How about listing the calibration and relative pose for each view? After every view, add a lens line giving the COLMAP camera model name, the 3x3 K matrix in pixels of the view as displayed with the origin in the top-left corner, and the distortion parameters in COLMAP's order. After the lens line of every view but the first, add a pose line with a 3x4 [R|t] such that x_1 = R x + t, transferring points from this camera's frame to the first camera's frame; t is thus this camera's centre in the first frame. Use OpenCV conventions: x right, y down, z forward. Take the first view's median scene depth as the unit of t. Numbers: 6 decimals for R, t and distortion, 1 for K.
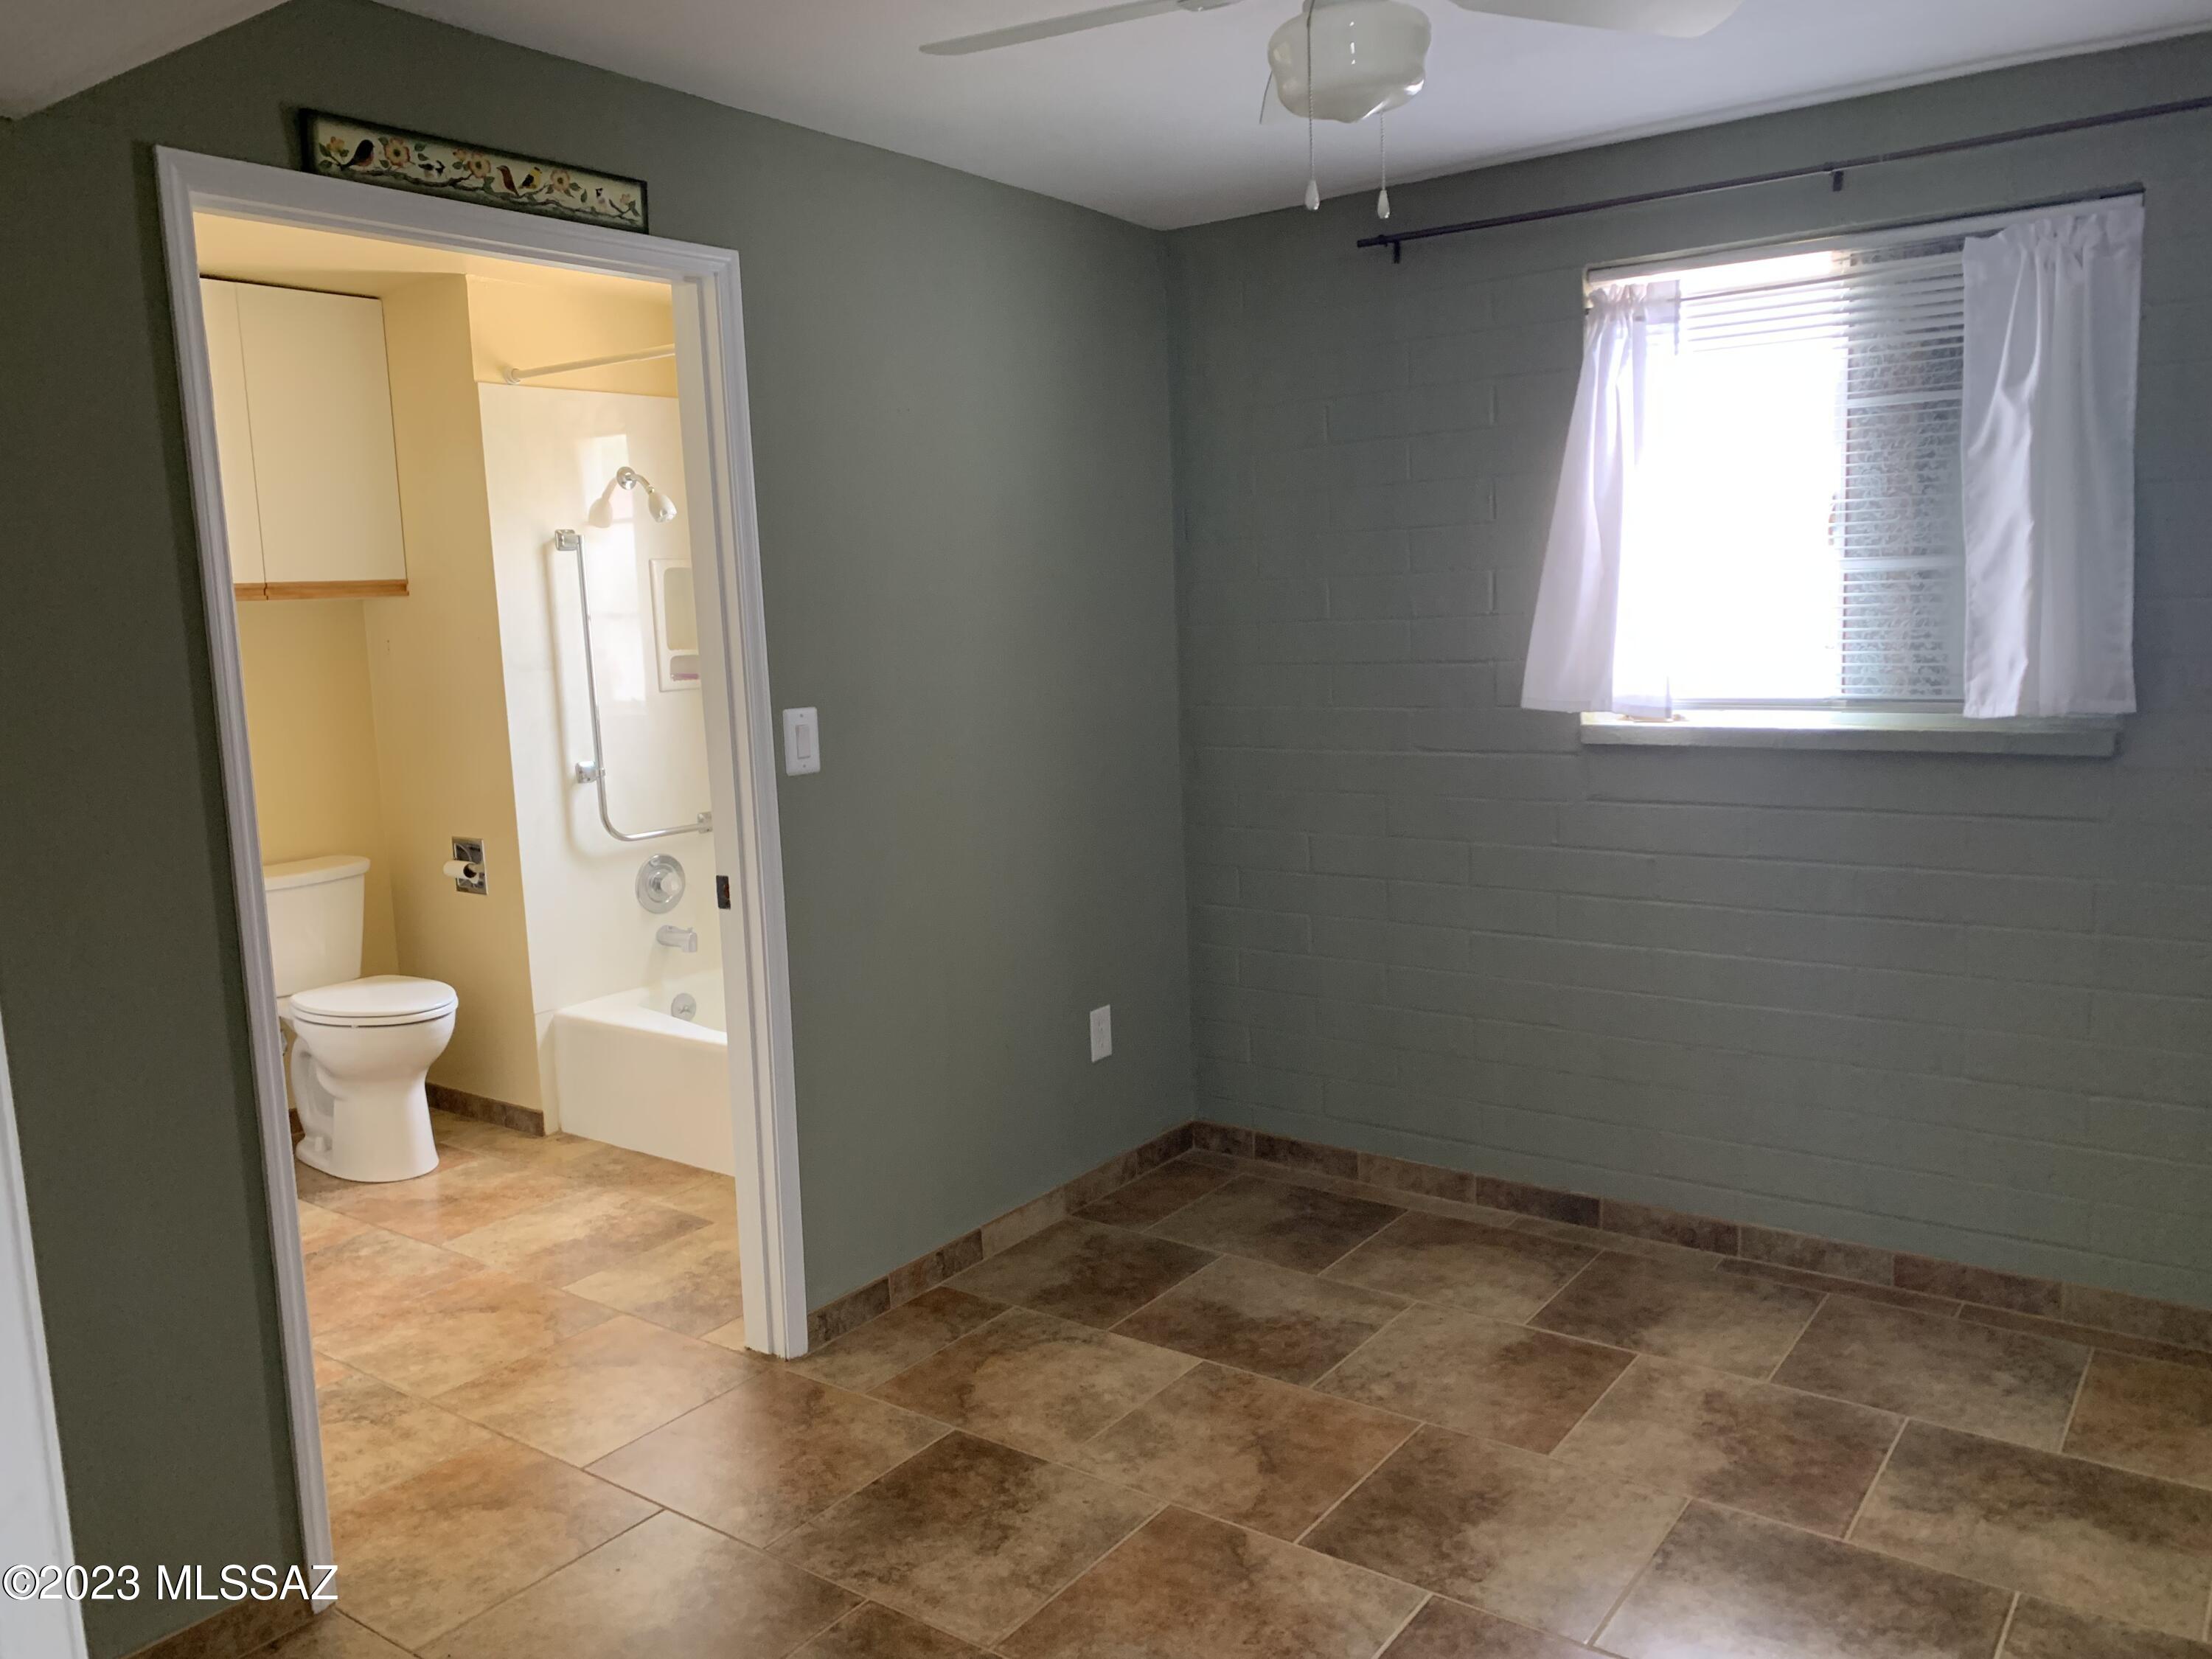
lens RADIAL K [[1703.4, 0, 1106.0], [0, 1703.4, 829.5], [0, 0, 1]] dist [0.008908, -0.007627]
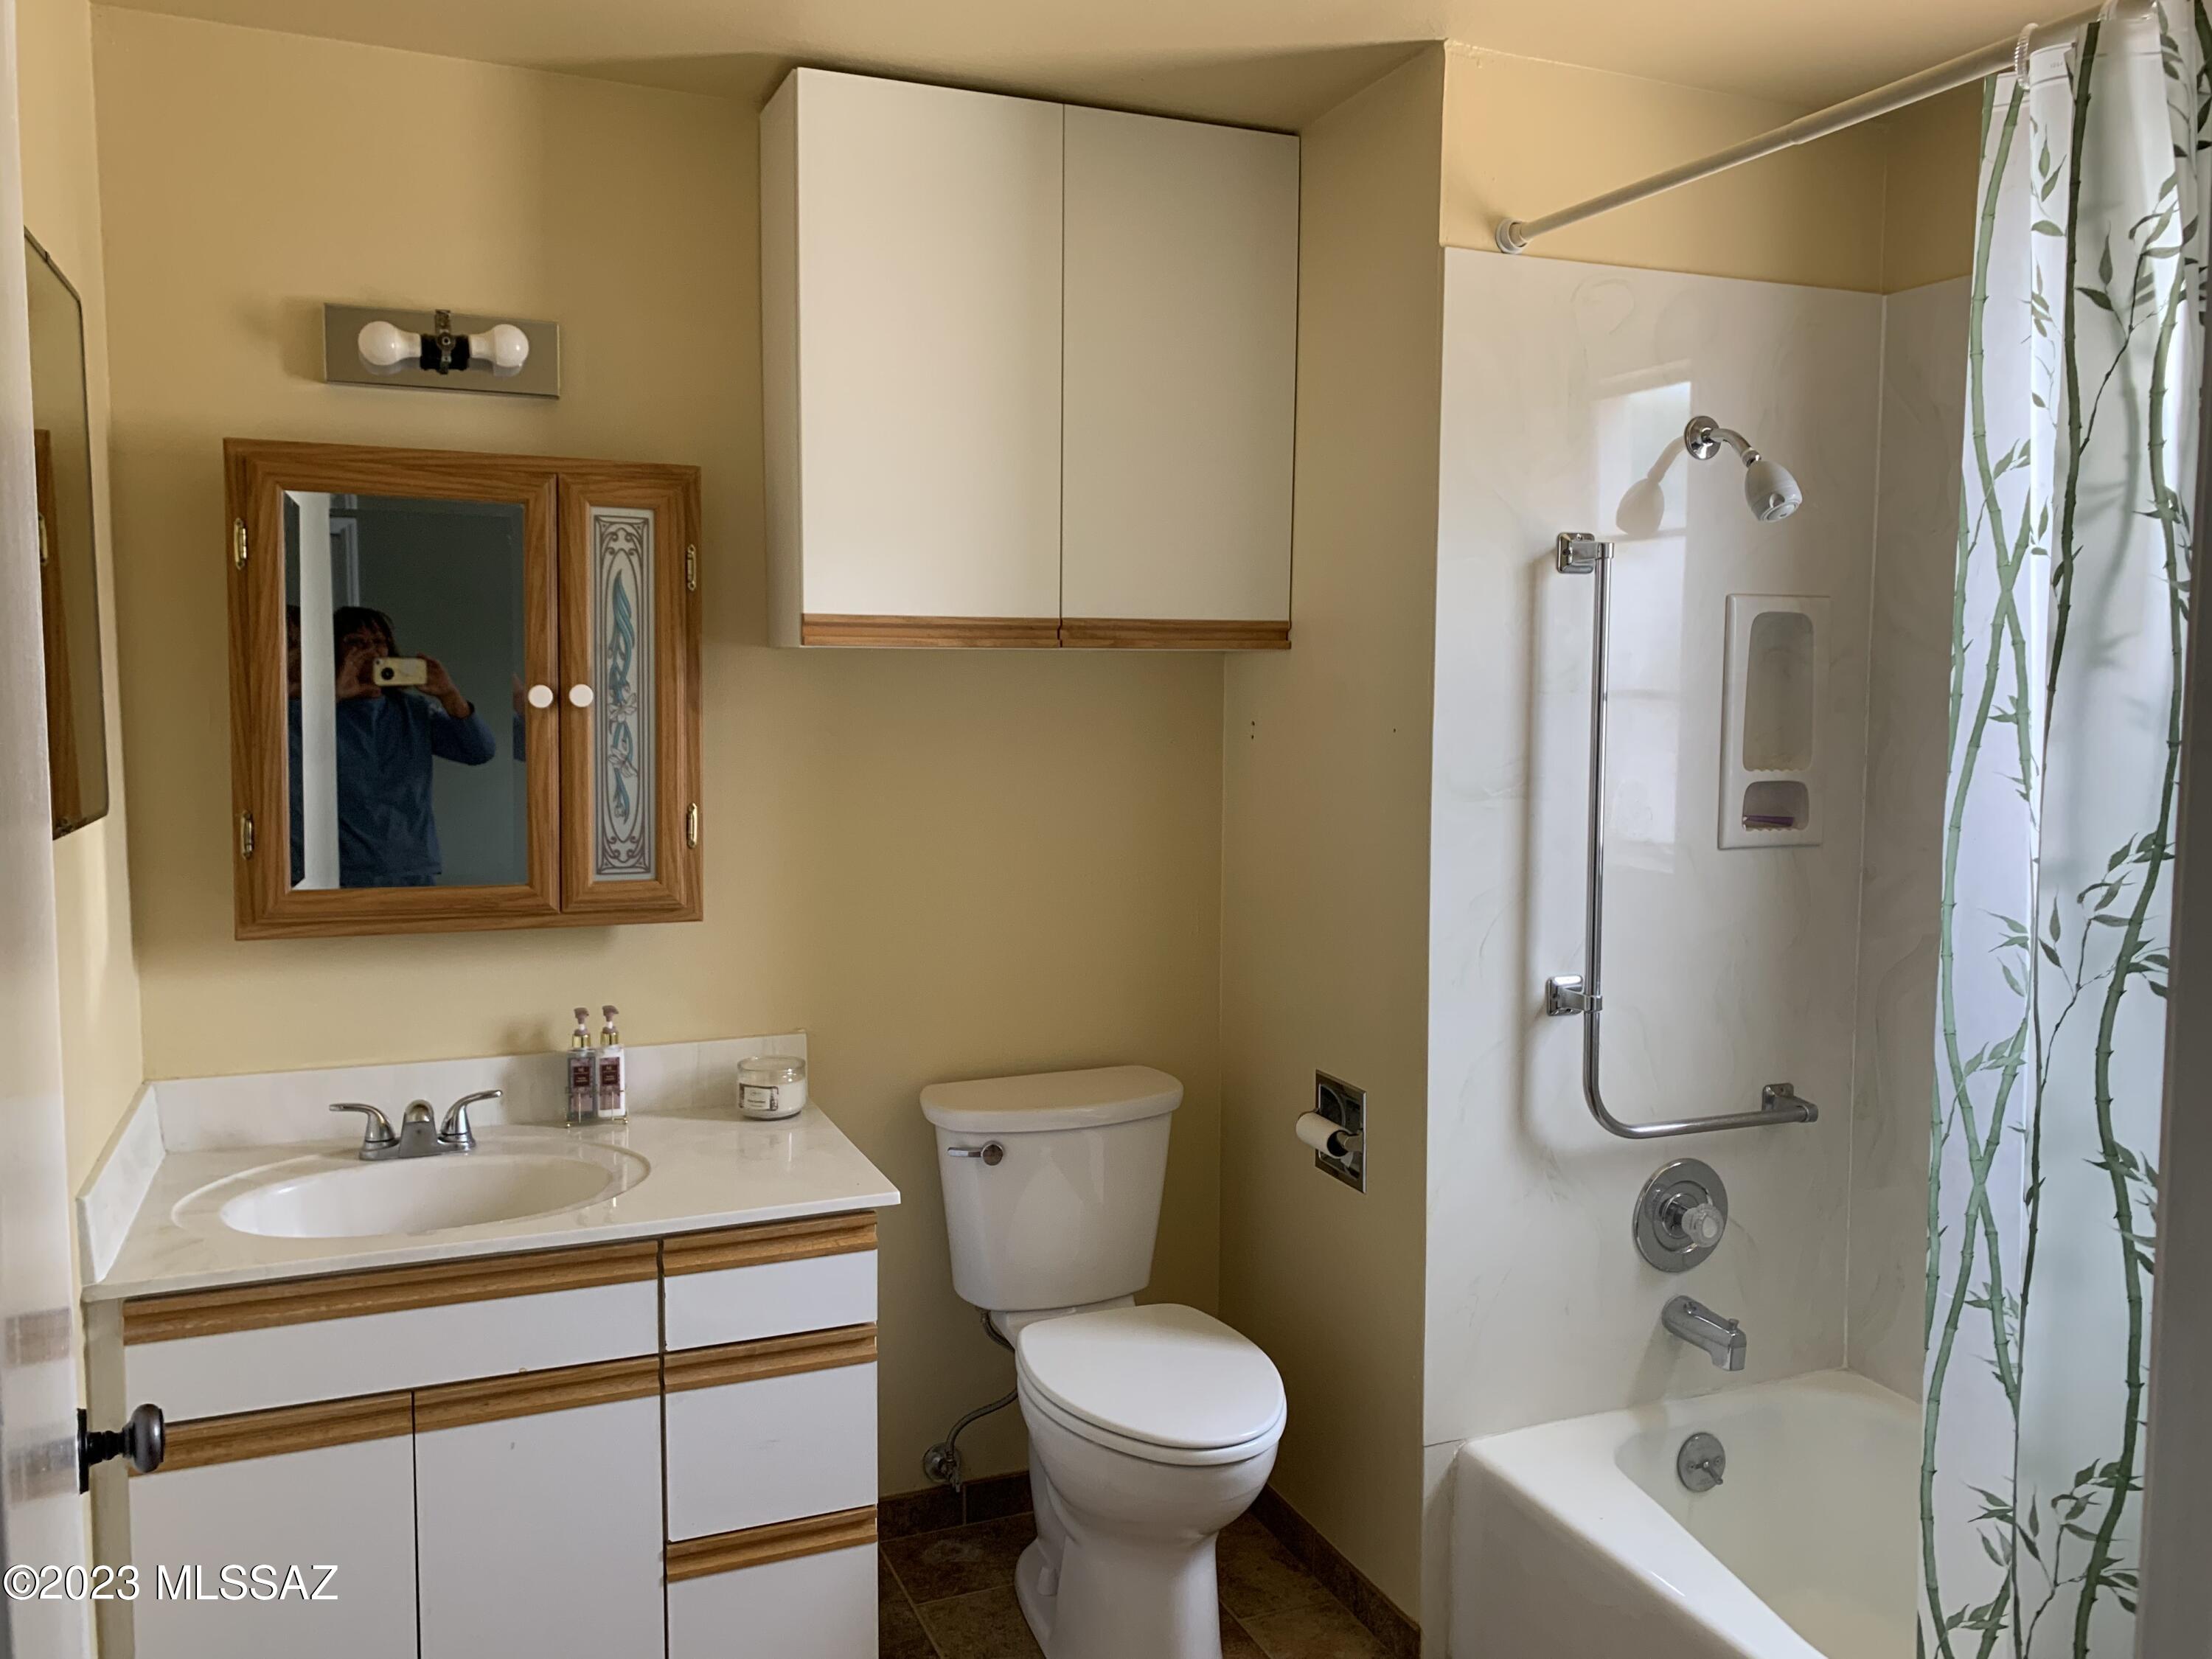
lens RADIAL K [[1703.4, 0, 1106.0], [0, 1703.4, 829.5], [0, 0, 1]] dist [0.008908, -0.007627]
pose [[0.863505, 0.087610, -0.496673, -0.170945], [-0.105390, 0.994400, -0.007823, -0.065170], [0.493206, 0.059099, 0.867903, 0.472557]]
